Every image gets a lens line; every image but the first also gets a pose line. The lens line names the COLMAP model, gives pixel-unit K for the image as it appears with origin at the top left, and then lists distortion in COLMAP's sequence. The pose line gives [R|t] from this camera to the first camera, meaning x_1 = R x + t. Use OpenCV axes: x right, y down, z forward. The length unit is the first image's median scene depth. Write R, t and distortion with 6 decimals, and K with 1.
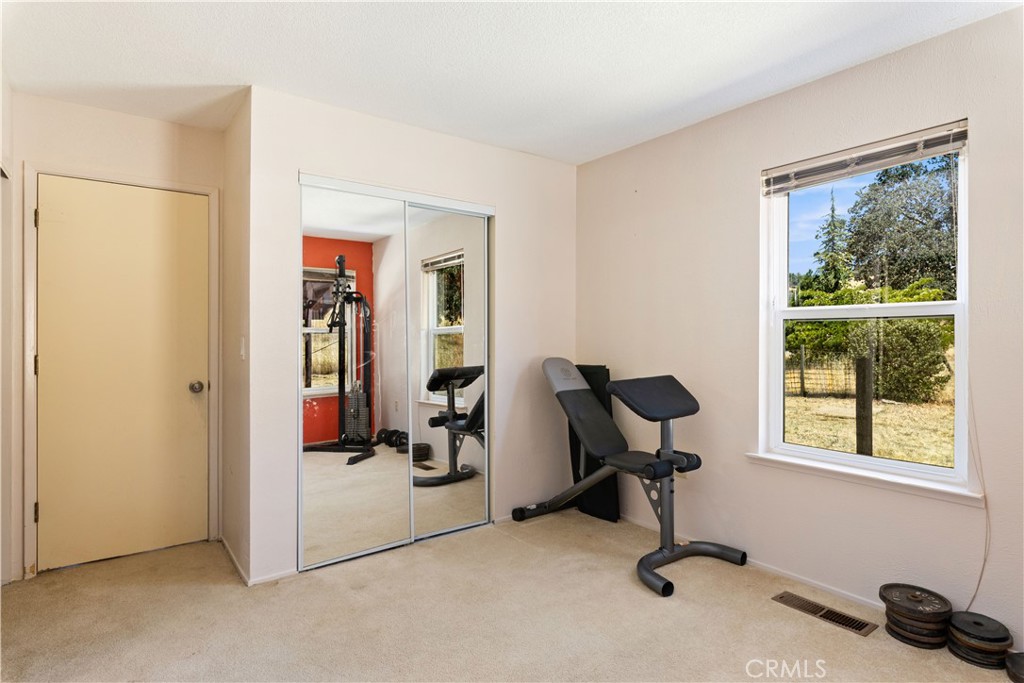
lens RADIAL K [[549.4, 0, 512.8], [0, 549.4, 340.5], [0, 0, 1]] dist [0.000732, 0.000299]
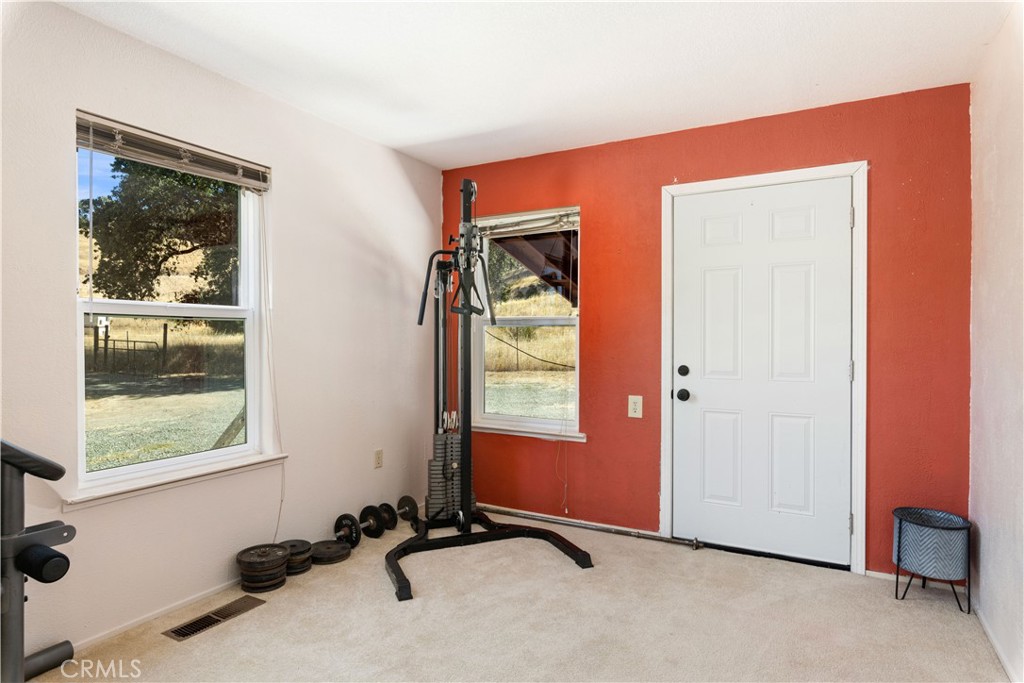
lens RADIAL K [[581.7, 0, 512.0], [0, 581.7, 340.5], [0, 0, 1]] dist [0.002061, -0.000012]
pose [[-0.424538, -0.004726, 0.905398, -0.628174], [0.003107, 0.999973, 0.006676, -0.004525], [-0.905405, 0.005647, -0.424512, 1.009555]]
